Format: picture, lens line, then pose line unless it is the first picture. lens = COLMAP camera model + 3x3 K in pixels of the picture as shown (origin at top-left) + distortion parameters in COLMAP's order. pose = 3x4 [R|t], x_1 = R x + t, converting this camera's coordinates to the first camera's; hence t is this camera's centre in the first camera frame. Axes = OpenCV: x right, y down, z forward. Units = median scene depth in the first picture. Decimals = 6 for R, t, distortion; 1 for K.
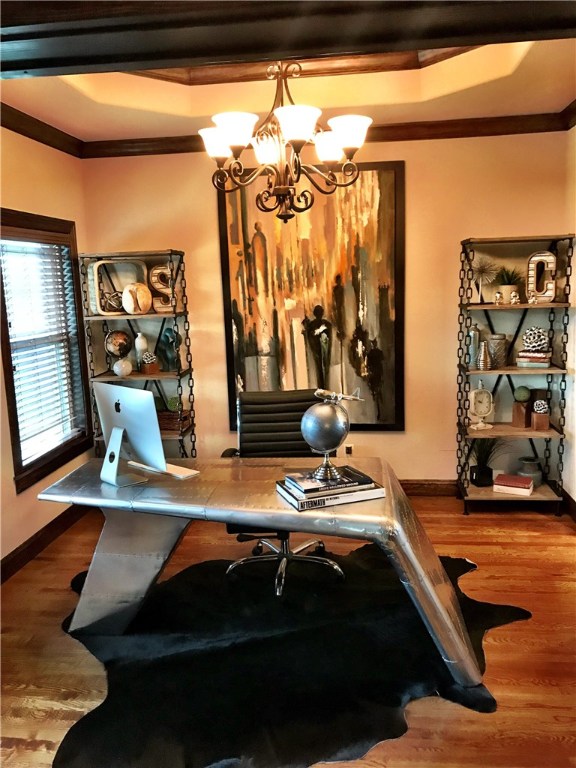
lens RADIAL K [[625.2, 0, 302.9], [0, 625.2, 380.0], [0, 0, 1]] dist [0.048813, -0.073802]
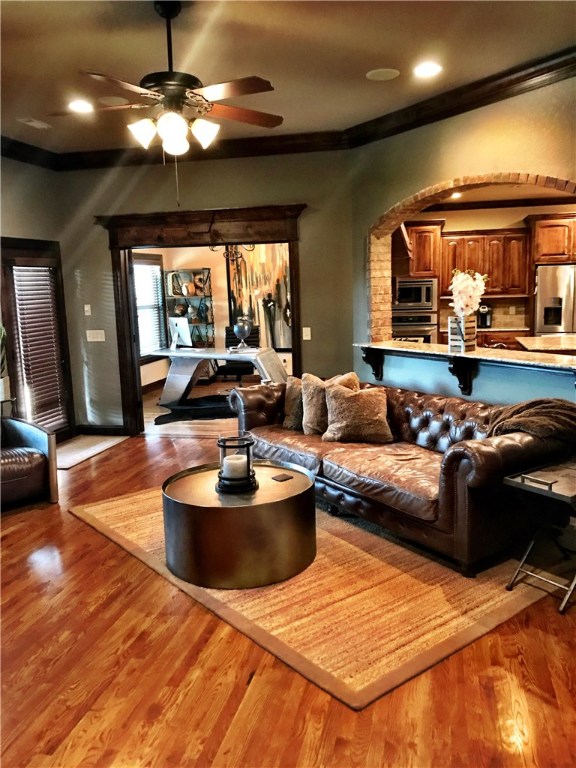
lens RADIAL K [[625.2, 0, 310.1], [0, 625.2, 381.4], [0, 0, 1]] dist [0.048813, -0.073802]
pose [[0.994149, 0.021205, -0.105915, 0.401318], [-0.021381, 0.999771, -0.000525, 0.186707], [0.105880, 0.002787, 0.994375, -1.151513]]
